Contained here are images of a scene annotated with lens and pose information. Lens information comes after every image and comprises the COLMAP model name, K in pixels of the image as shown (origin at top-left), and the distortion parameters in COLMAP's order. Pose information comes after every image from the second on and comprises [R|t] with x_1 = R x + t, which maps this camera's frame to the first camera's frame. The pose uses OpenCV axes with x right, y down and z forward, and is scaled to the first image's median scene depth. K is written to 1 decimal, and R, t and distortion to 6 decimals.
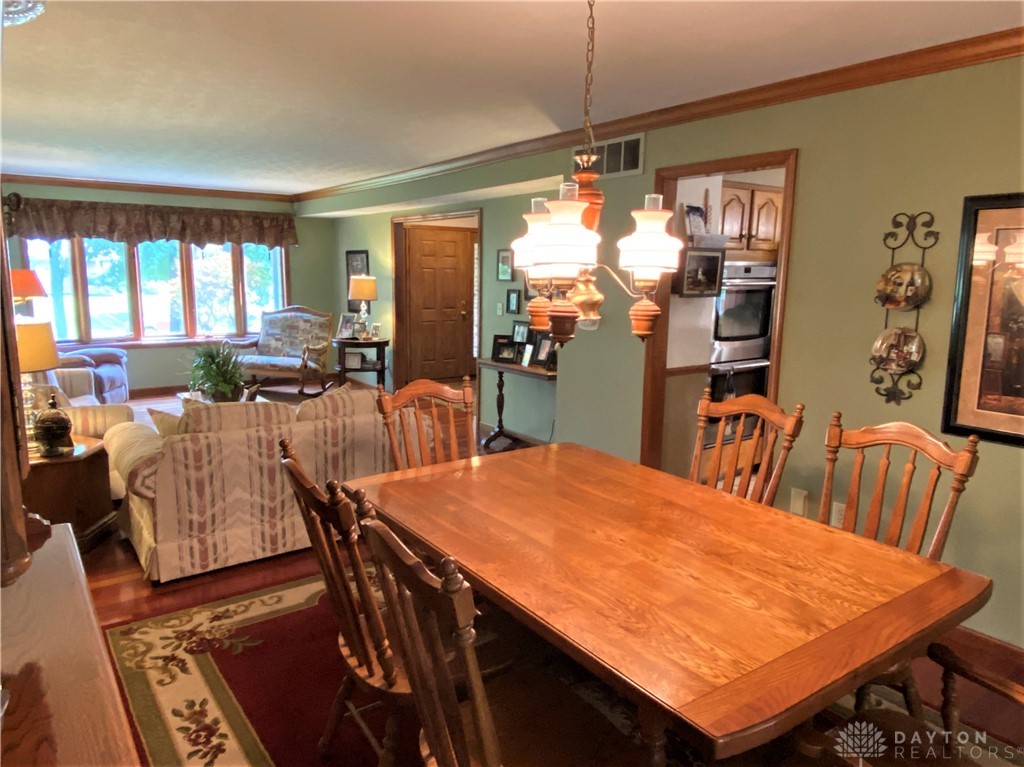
lens RADIAL K [[694.6, 0, 549.7], [0, 694.6, 398.2], [0, 0, 1]] dist [-0.036352, -0.005677]
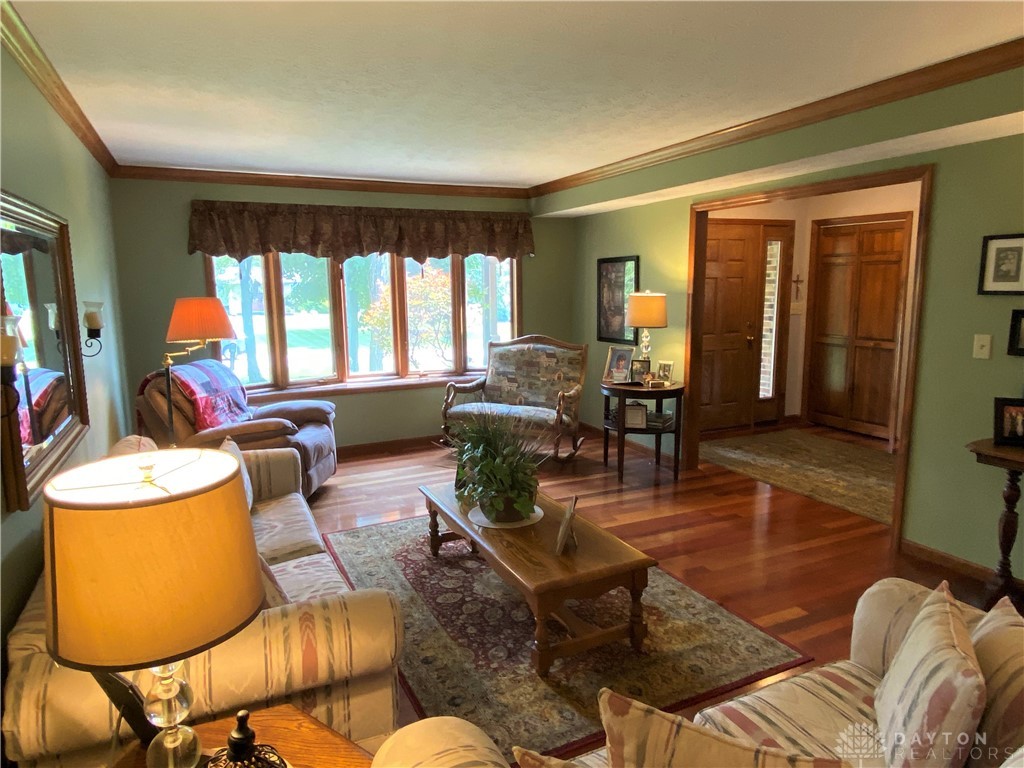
lens RADIAL K [[660.2, 0, 503.8], [0, 660.2, 387.4], [0, 0, 1]] dist [0.032951, -0.006336]
pose [[0.967702, 0.001546, -0.252094, -0.236437], [-0.007540, 0.999711, -0.022814, -0.064860], [0.251986, 0.023978, 0.967434, 0.320768]]
